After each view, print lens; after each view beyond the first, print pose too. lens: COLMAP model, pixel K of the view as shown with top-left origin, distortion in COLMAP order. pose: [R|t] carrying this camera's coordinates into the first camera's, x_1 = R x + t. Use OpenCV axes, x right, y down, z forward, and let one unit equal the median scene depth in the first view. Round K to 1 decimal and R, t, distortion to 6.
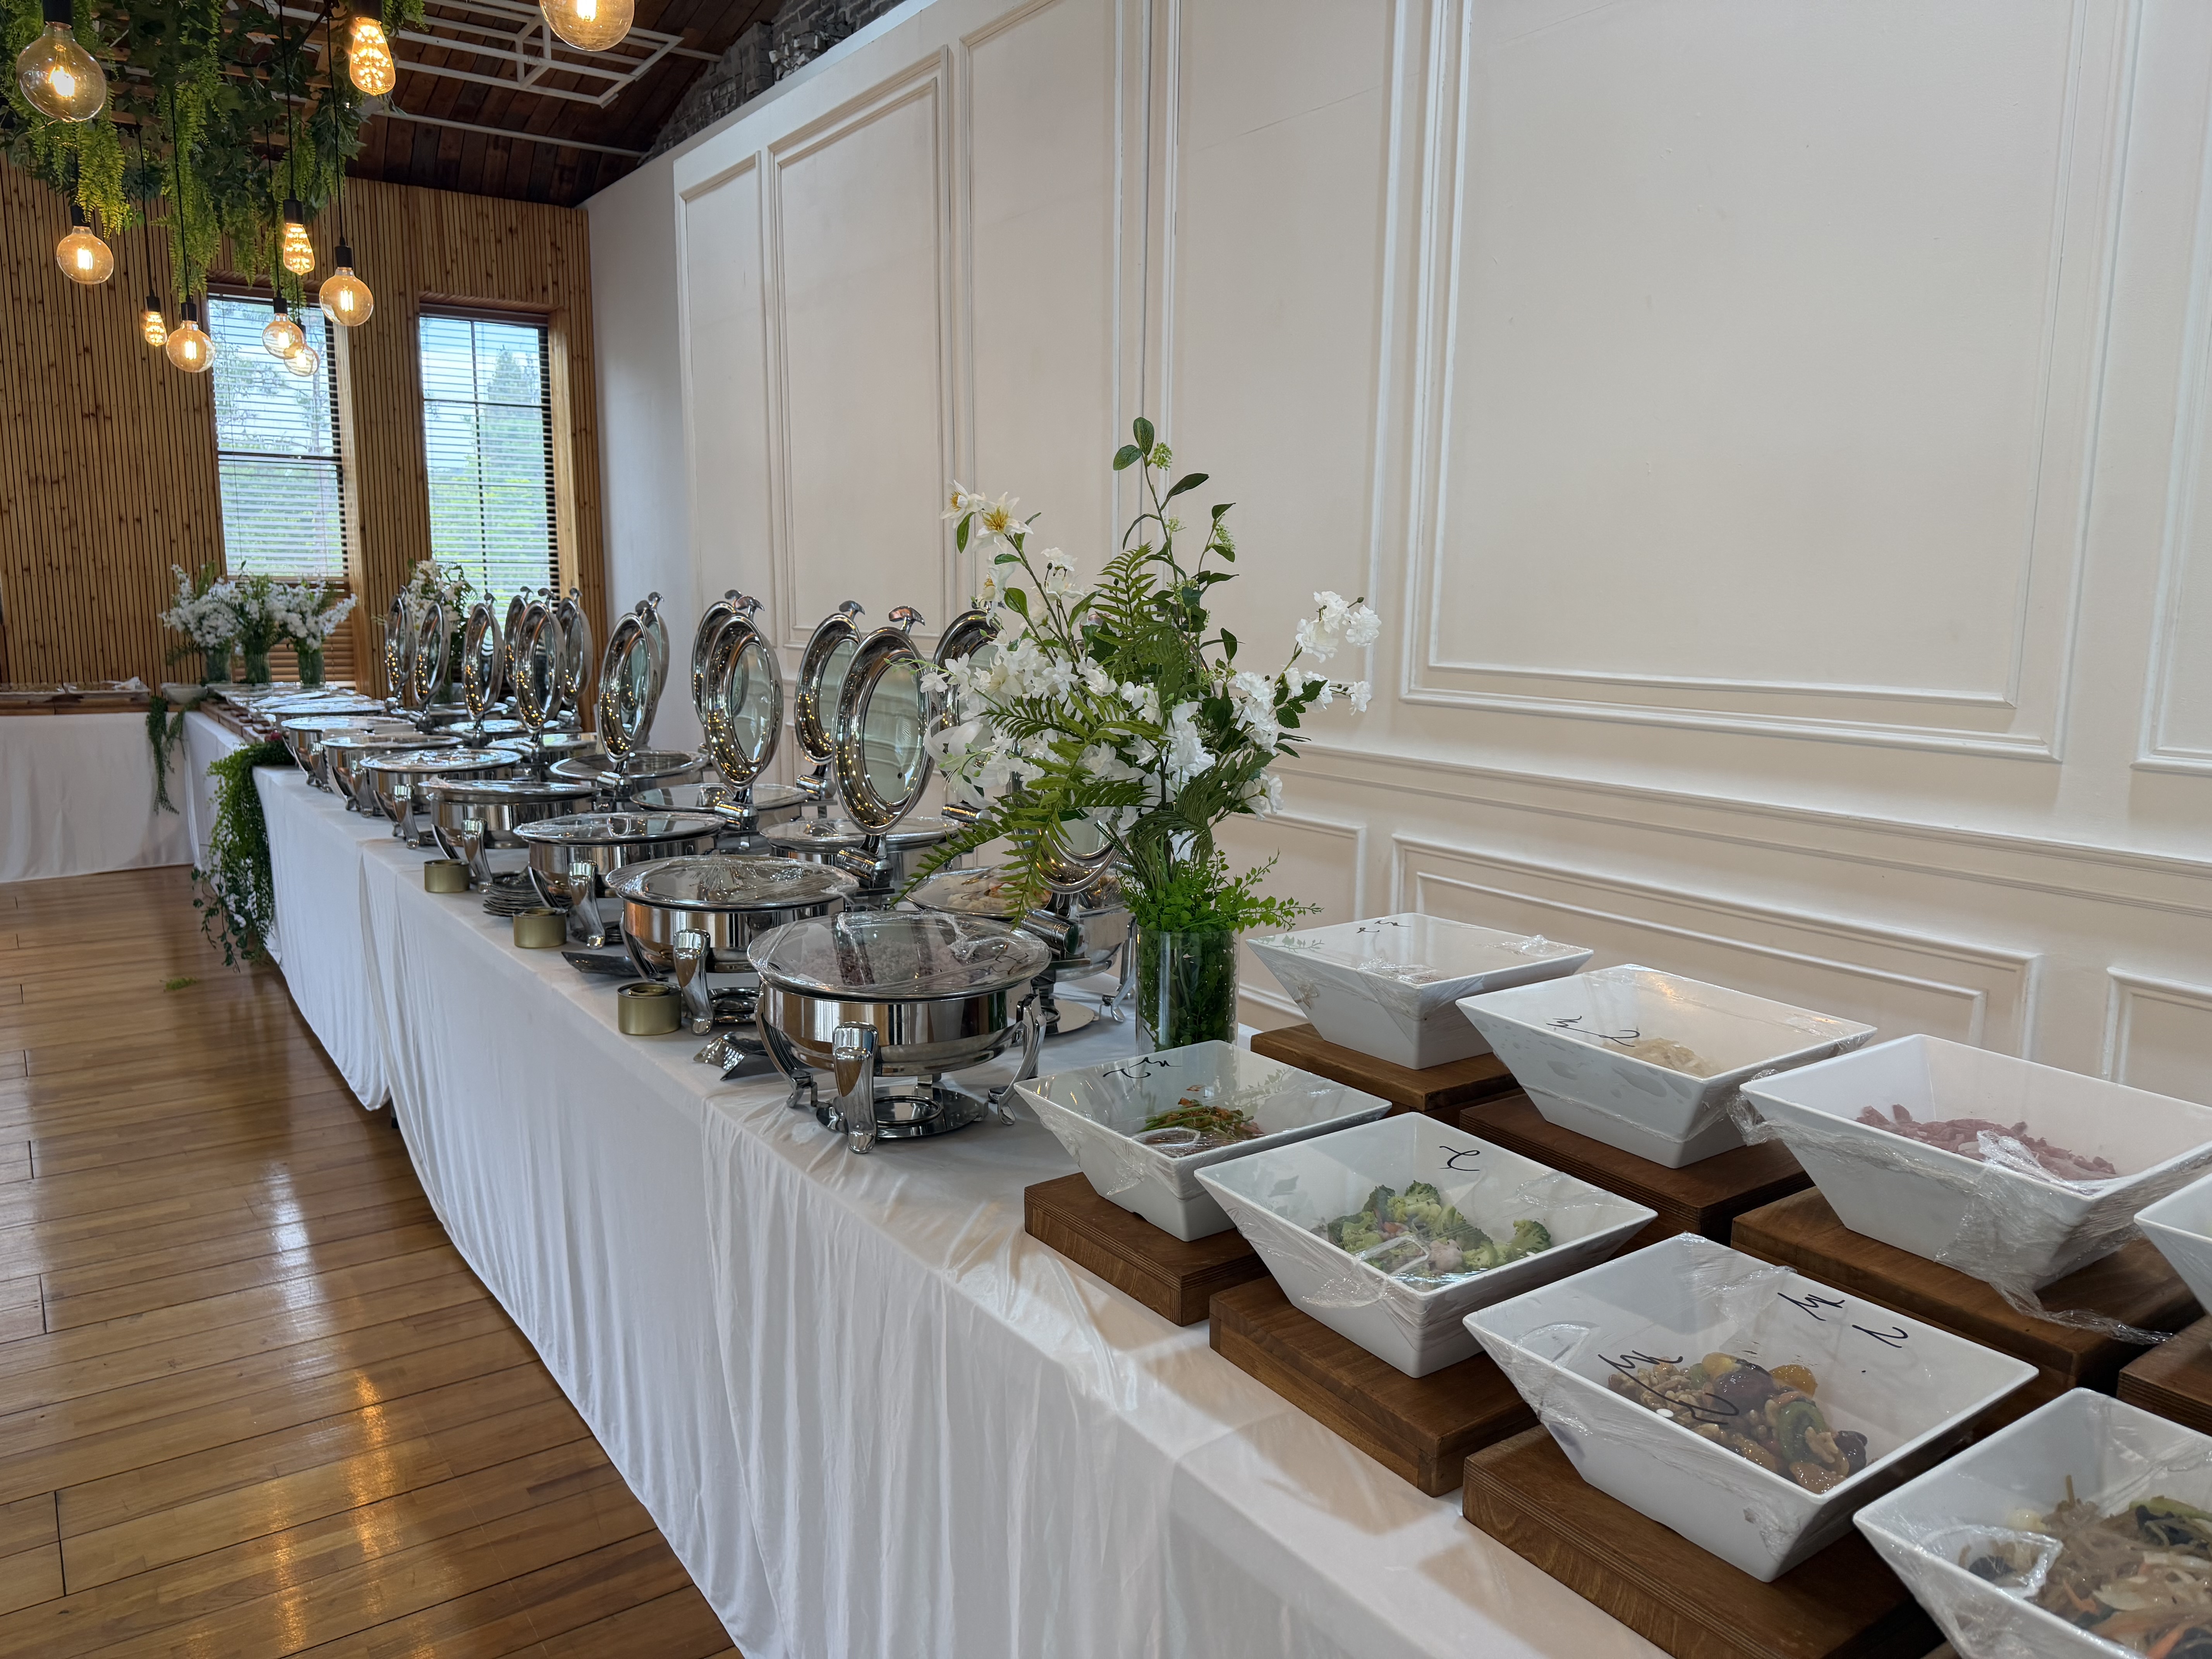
lens RADIAL K [[1585.9, 0, 1104.9], [0, 1585.9, 810.9], [0, 0, 1]] dist [0.026396, -0.012843]
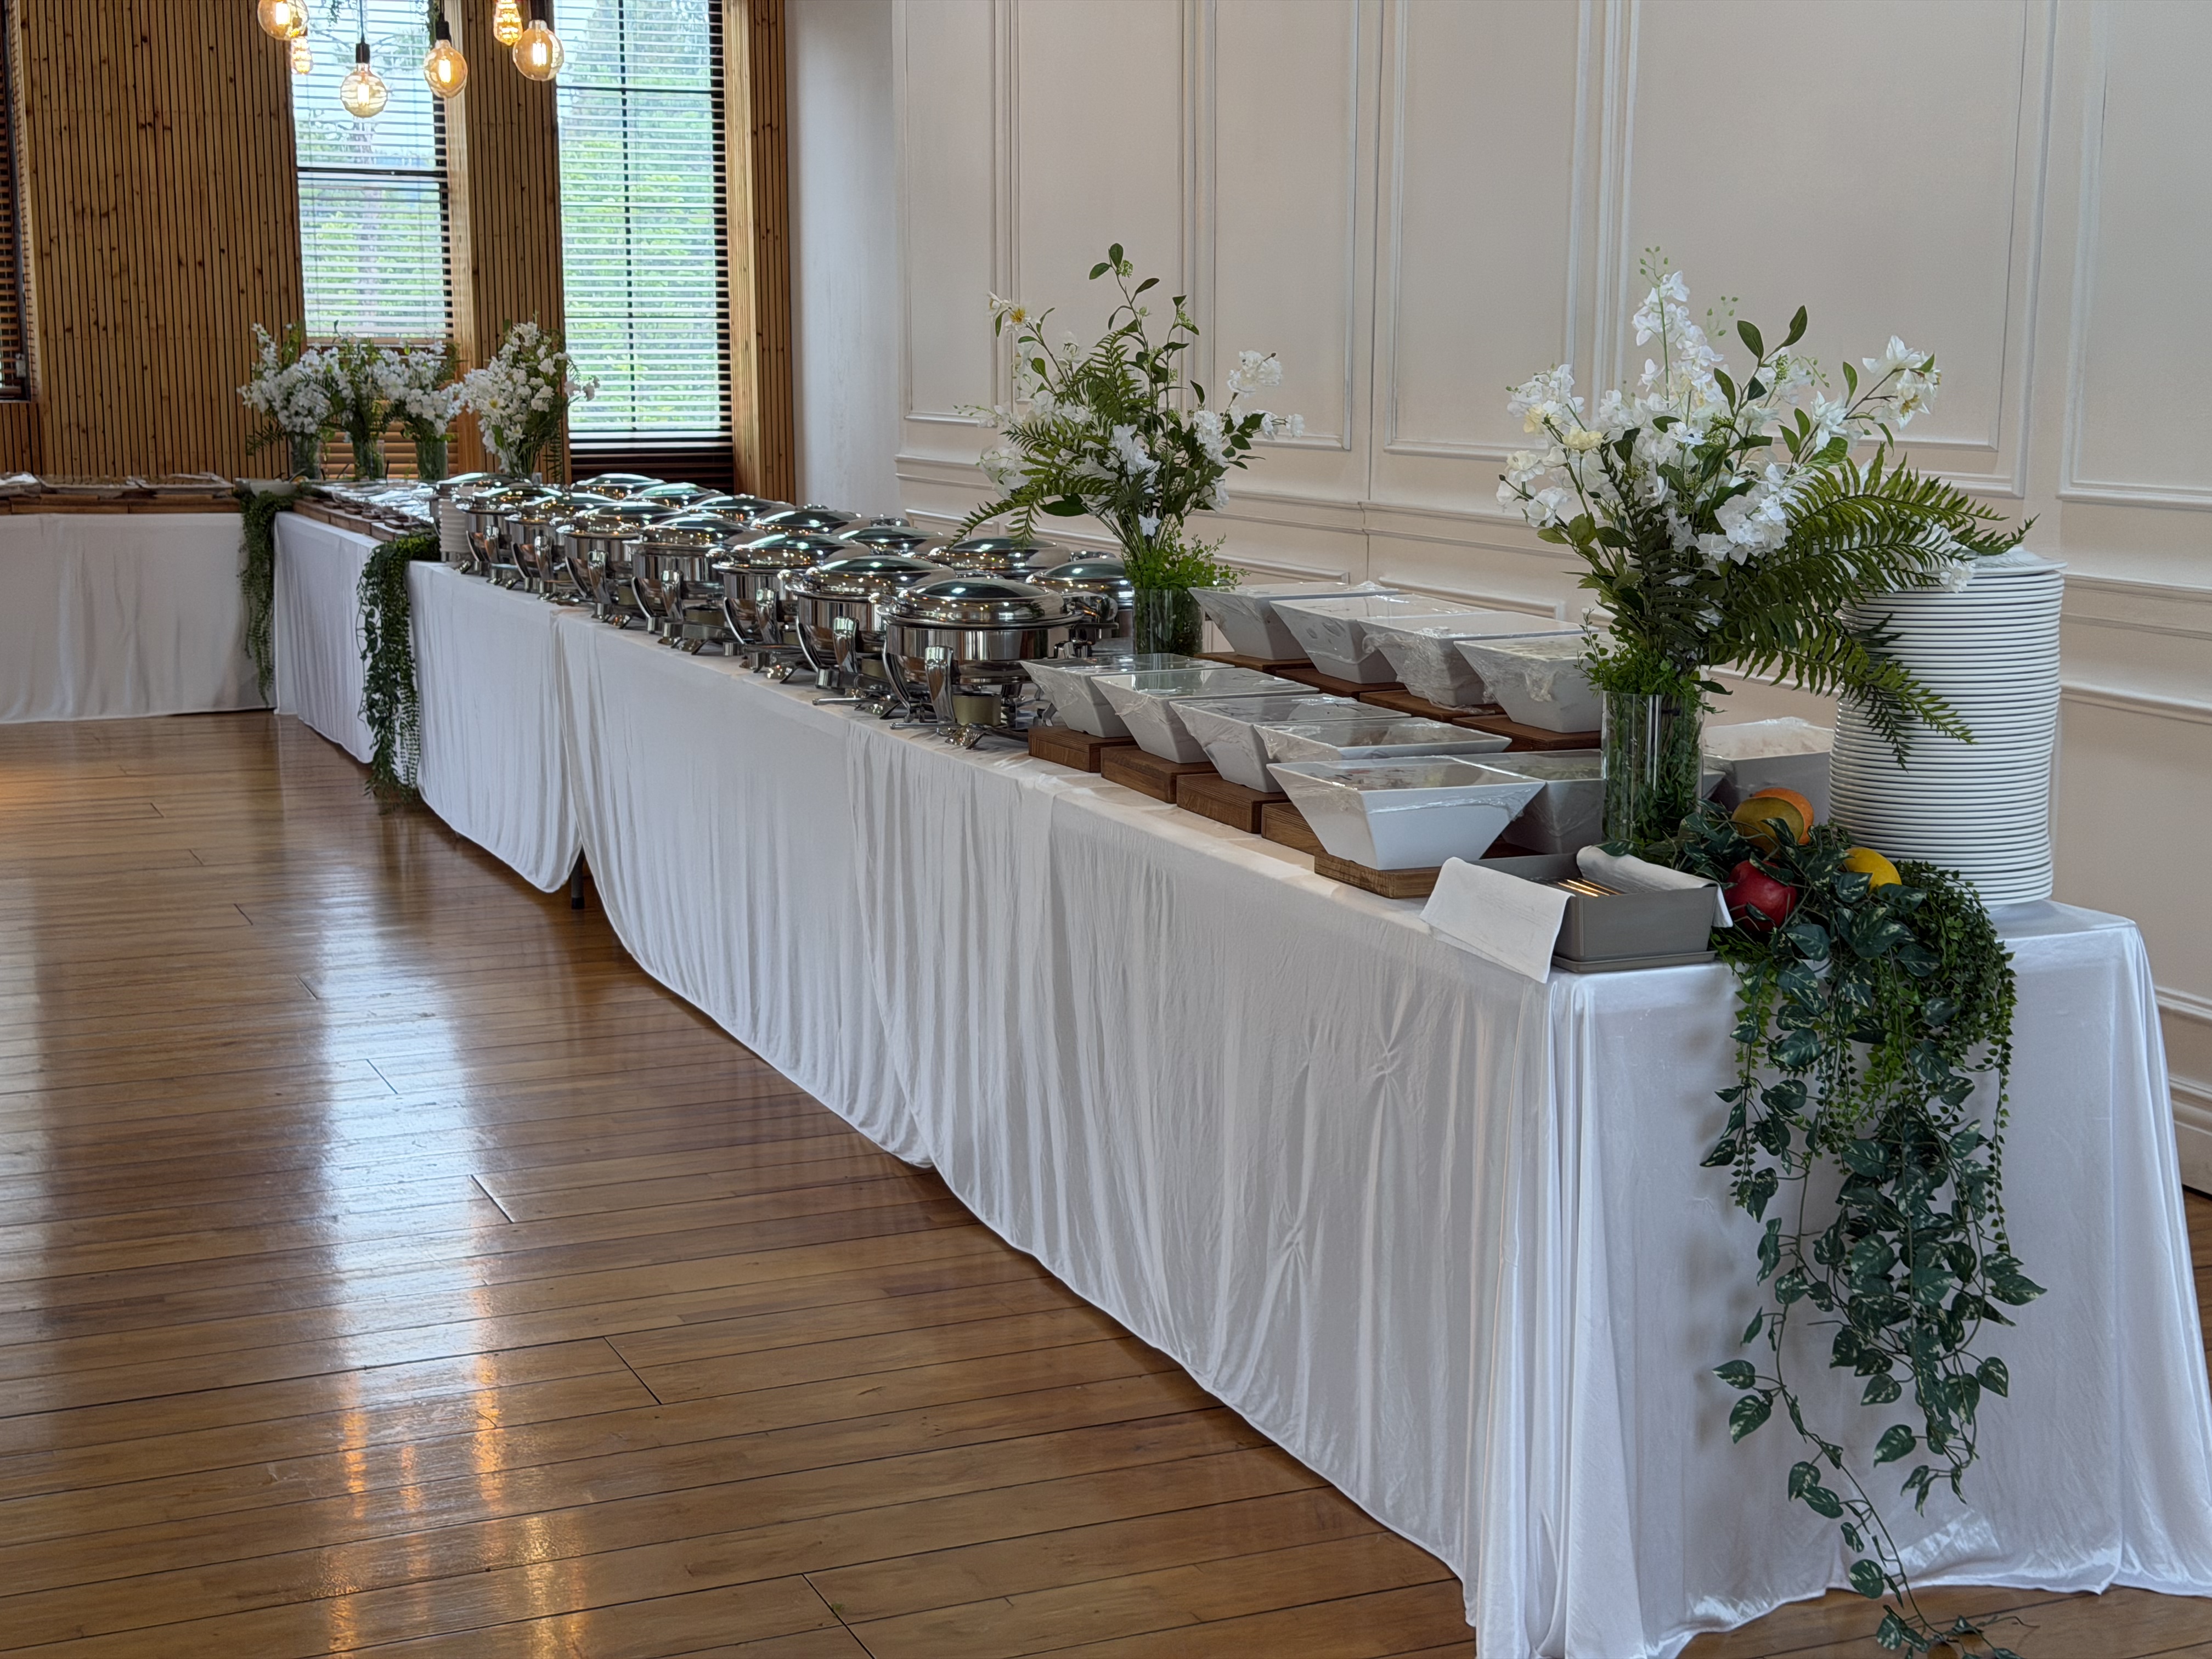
lens RADIAL K [[3100.0, 0, 1118.7], [0, 3100.0, 820.8], [0, 0, 1]] dist [0.119314, 0.000000]
pose [[0.980101, 0.022509, -0.197221, 0.140809], [-0.020081, 0.999696, 0.014303, 0.060852], [0.197483, -0.010058, 0.980255, -0.442475]]
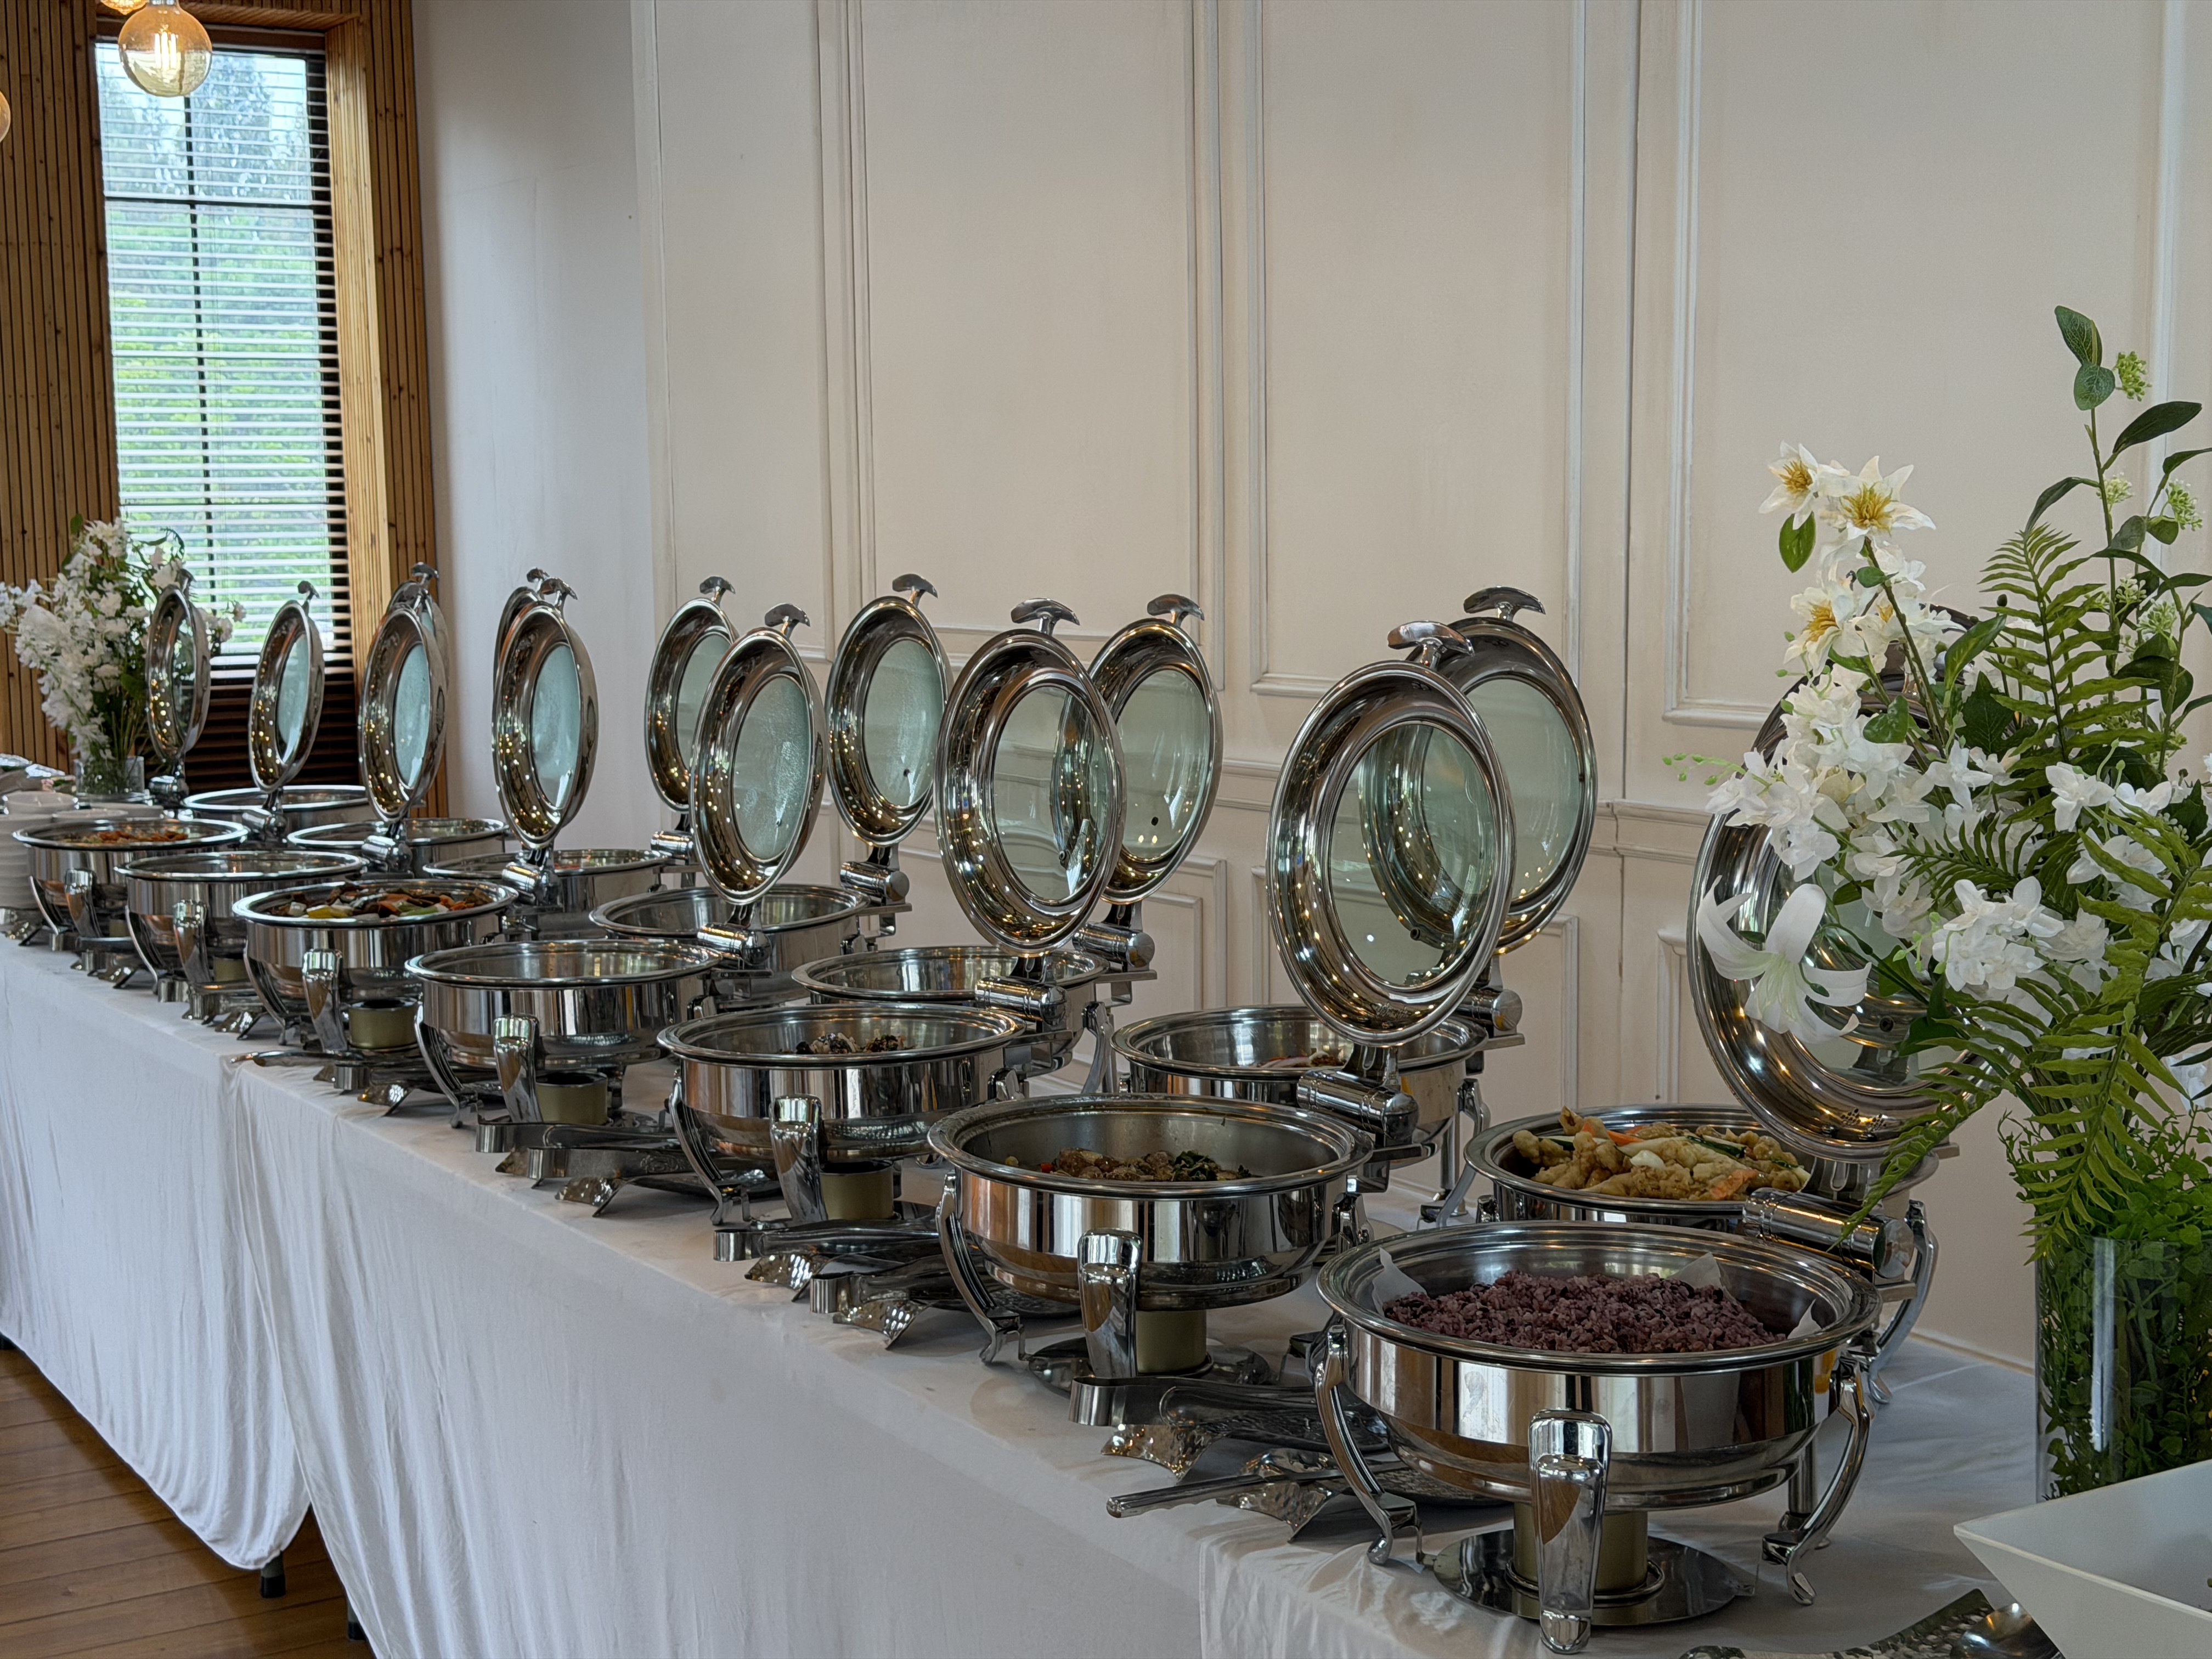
lens RADIAL K [[3100.0, 0, 1093.3], [0, 3100.0, 841.4], [0, 0, 1]] dist [0.119314, 0.000000]
pose [[0.998441, -0.015540, -0.053611, -0.060791], [0.013740, 0.999334, -0.033793, -0.007059], [0.054100, 0.033003, 0.997990, -0.022705]]
